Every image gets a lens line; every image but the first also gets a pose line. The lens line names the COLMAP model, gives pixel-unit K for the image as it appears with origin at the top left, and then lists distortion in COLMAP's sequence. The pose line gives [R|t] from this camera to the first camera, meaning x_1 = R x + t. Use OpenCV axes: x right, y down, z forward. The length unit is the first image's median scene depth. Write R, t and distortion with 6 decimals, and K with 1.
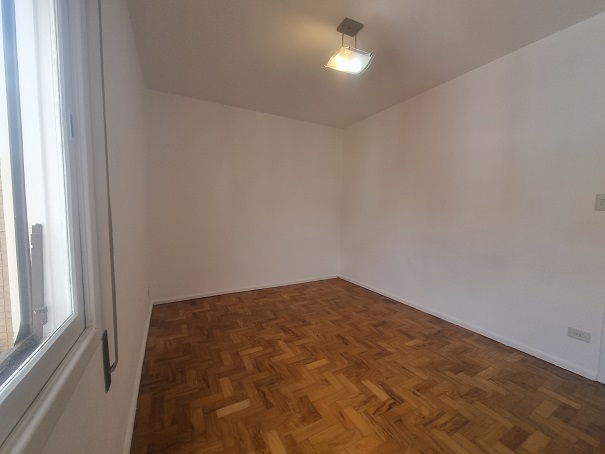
lens RADIAL K [[245.5, 0, 302.9], [0, 245.5, 227.6], [0, 0, 1]] dist [-0.002277, 0.000173]
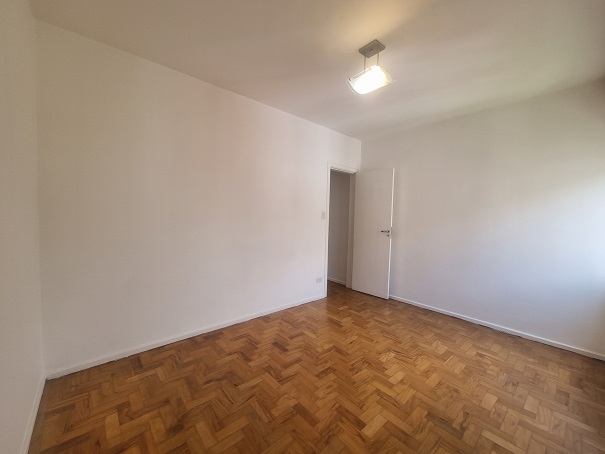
lens RADIAL K [[245.5, 0, 303.9], [0, 245.5, 226.3], [0, 0, 1]] dist [-0.002277, 0.000173]
pose [[-0.224974, -0.064507, 0.972227, -0.583734], [0.042047, 0.996234, 0.075830, -0.119731], [-0.973457, 0.057939, -0.221414, 1.145589]]
